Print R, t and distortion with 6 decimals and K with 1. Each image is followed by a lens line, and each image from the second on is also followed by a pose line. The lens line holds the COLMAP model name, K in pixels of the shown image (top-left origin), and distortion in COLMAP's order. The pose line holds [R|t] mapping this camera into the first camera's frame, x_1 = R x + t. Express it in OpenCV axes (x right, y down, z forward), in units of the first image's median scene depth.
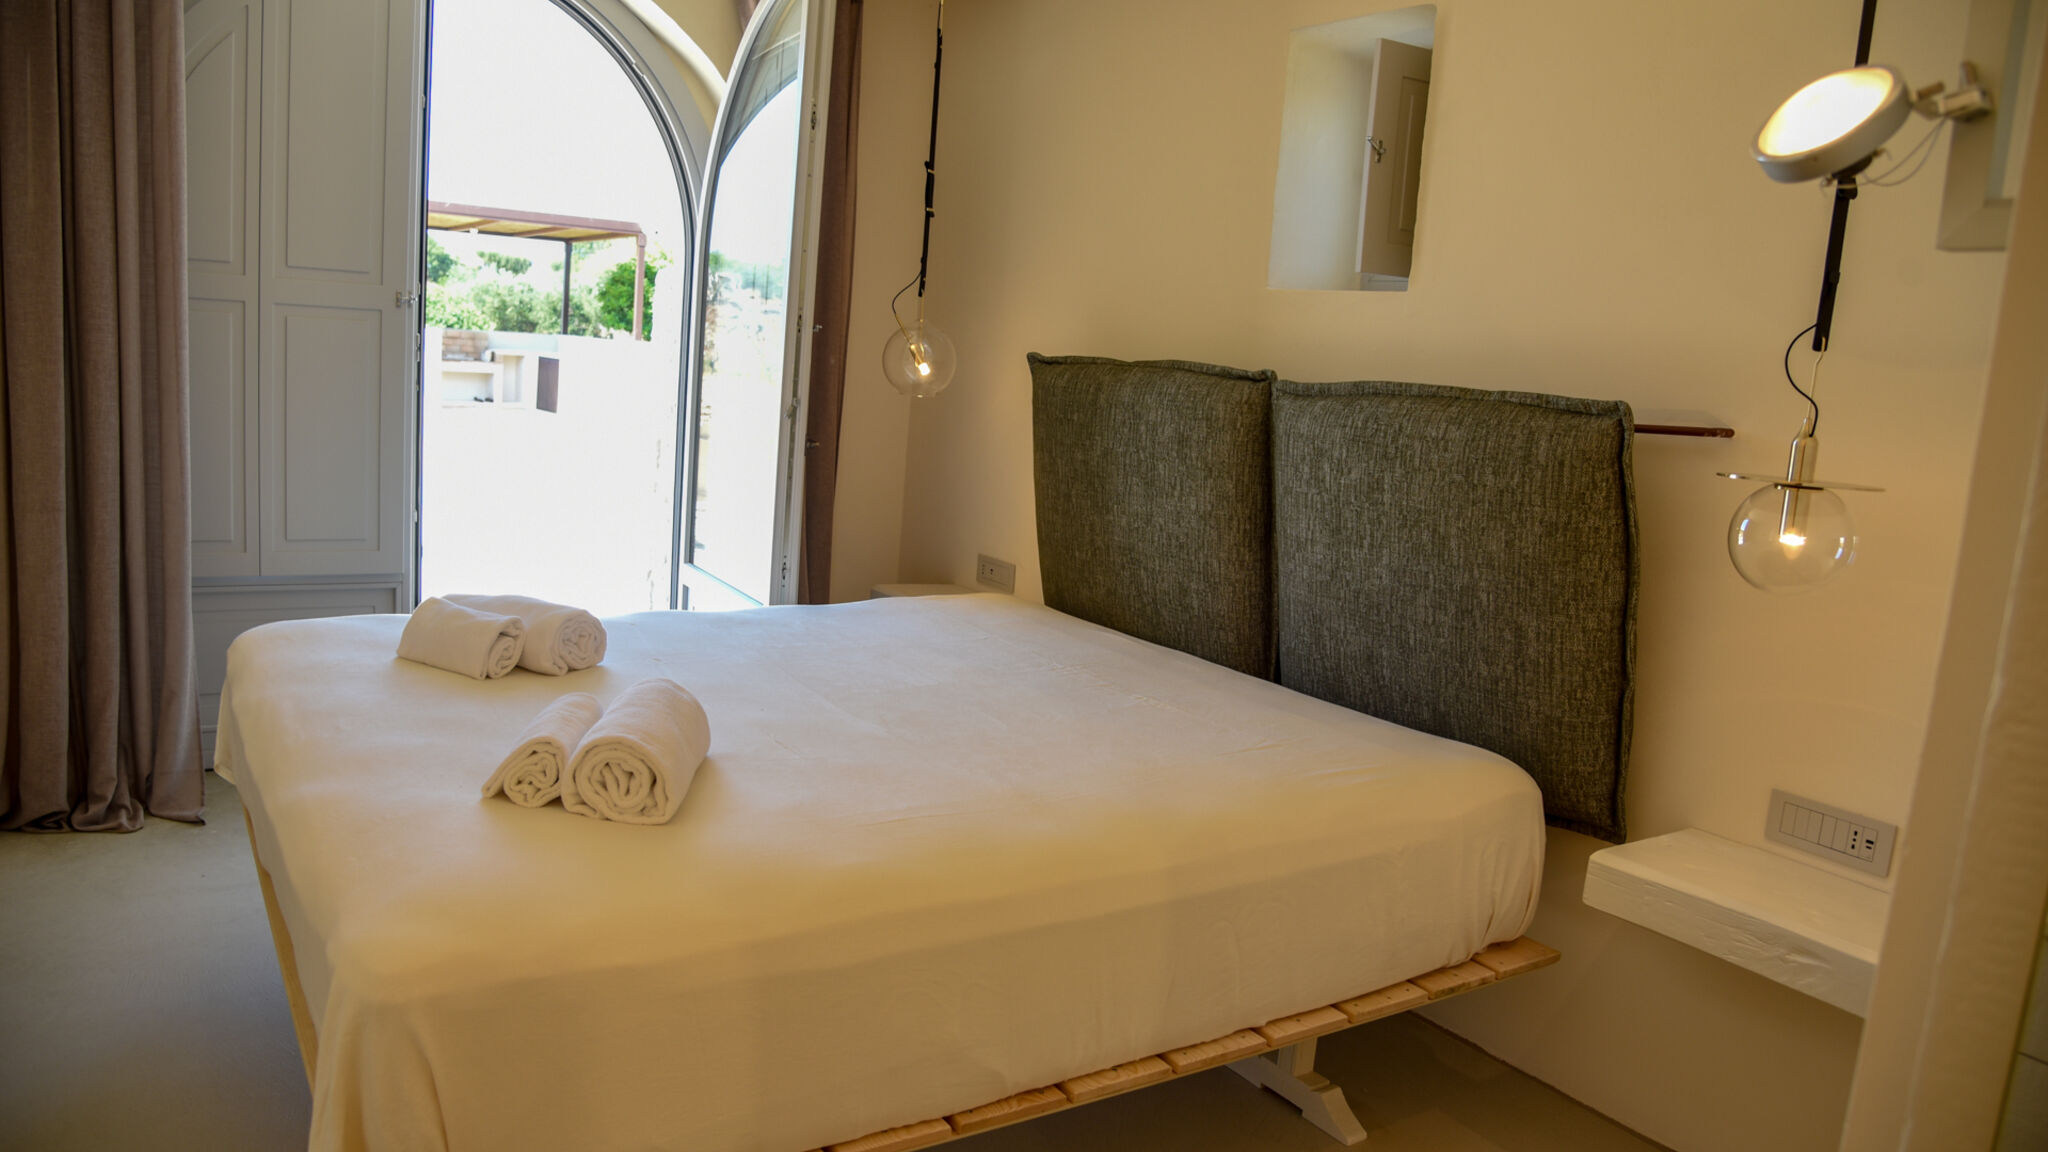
lens RADIAL K [[1332.2, 0, 1017.3], [0, 1332.2, 575.1], [0, 0, 1]] dist [-0.052214, 0.006135]
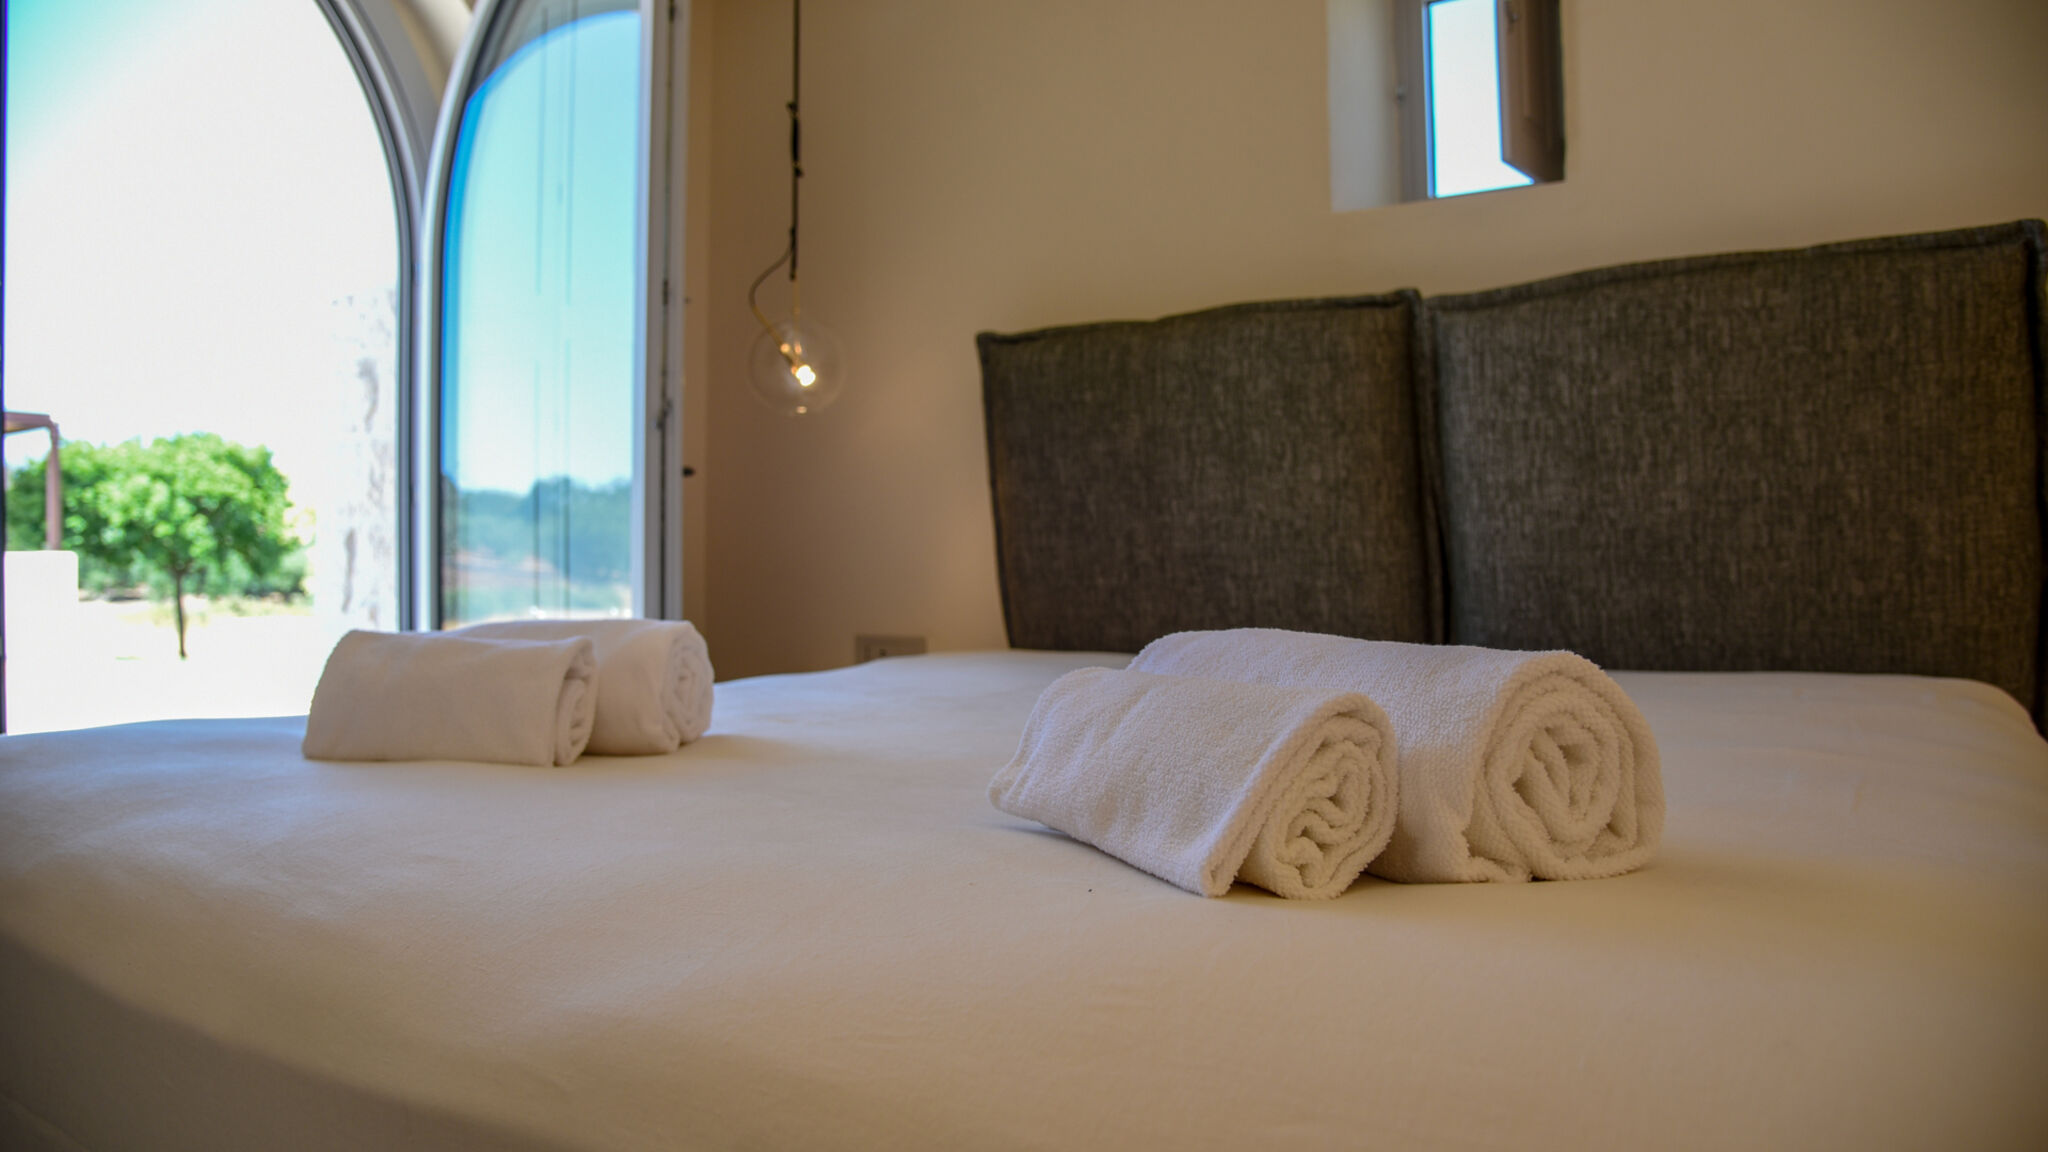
lens RADIAL K [[1332.2, 0, 1026.9], [0, 1332.2, 567.8], [0, 0, 1]] dist [-0.052214, 0.006135]
pose [[0.914194, -0.080644, 0.397173, -0.383179], [0.137244, 0.983702, -0.116165, 0.076844], [-0.381331, 0.160707, 0.910362, 0.448908]]
